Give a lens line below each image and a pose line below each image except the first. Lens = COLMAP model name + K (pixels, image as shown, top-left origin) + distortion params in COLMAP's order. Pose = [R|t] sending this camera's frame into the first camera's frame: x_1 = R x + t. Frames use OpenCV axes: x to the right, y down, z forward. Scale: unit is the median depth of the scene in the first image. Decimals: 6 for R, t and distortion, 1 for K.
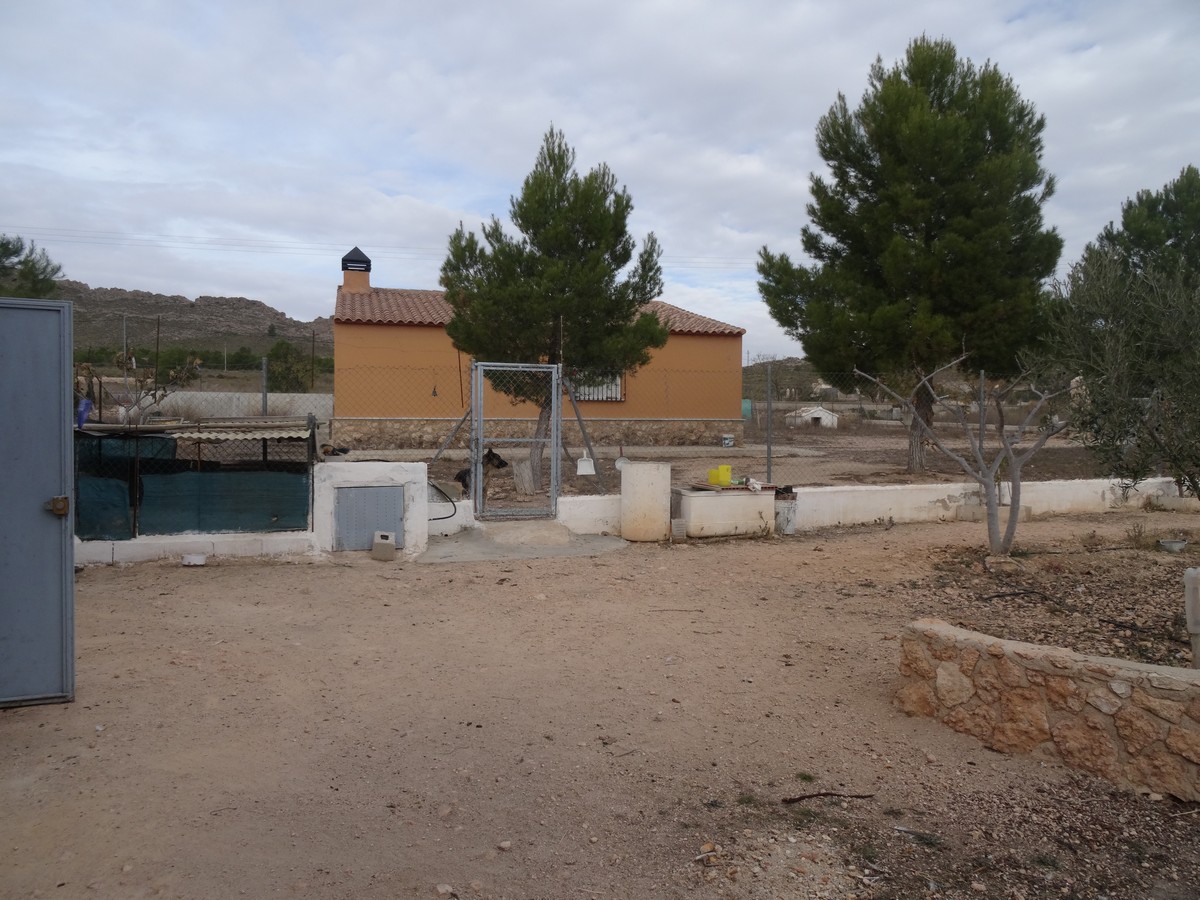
lens RADIAL K [[853.5, 0, 600.0], [0, 853.5, 450.0], [0, 0, 1]] dist [-0.005486, -0.002626]
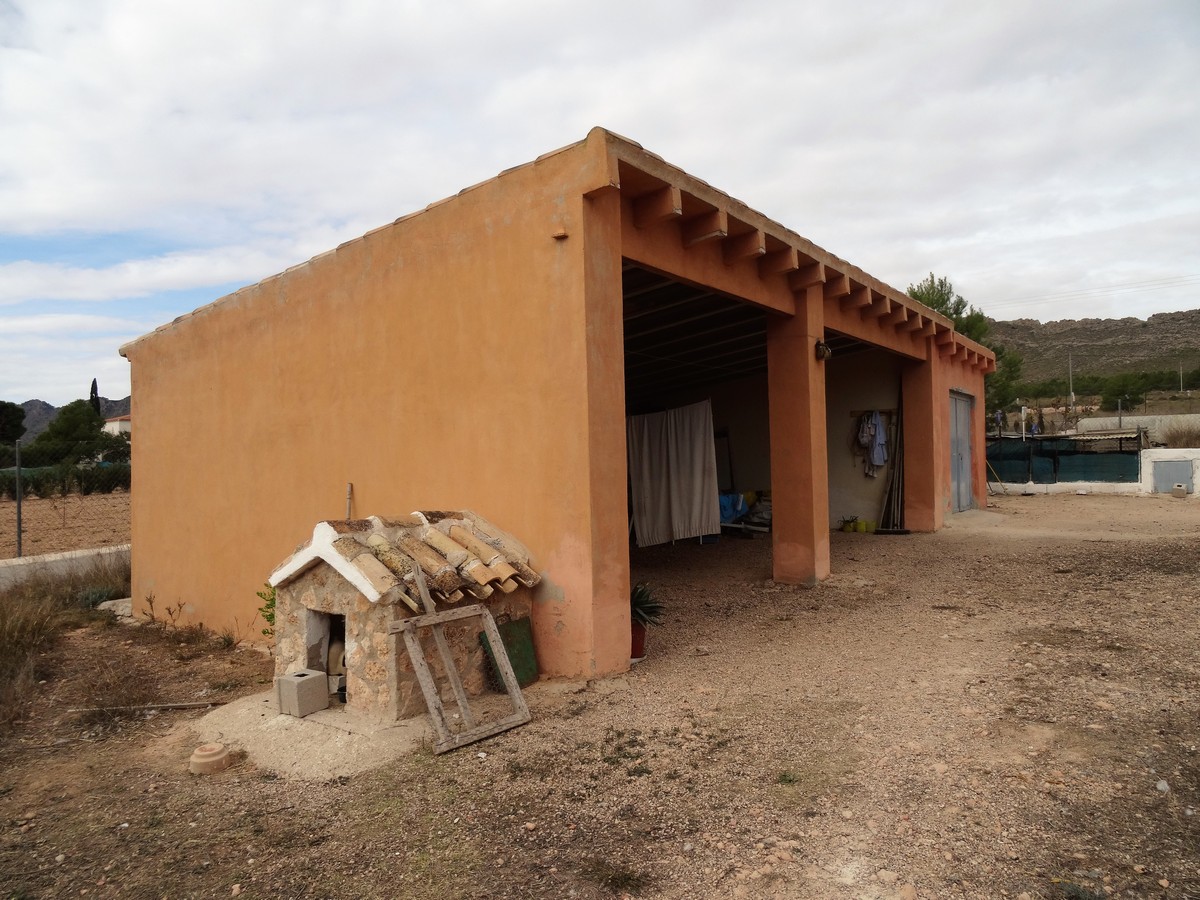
lens RADIAL K [[853.5, 0, 600.0], [0, 853.5, 450.0], [0, 0, 1]] dist [-0.005486, -0.002626]
pose [[0.523844, -0.027539, -0.851369, 0.402929], [-0.000449, 0.999468, -0.032606, 0.046113], [0.851814, 0.017462, 0.523553, -0.657178]]
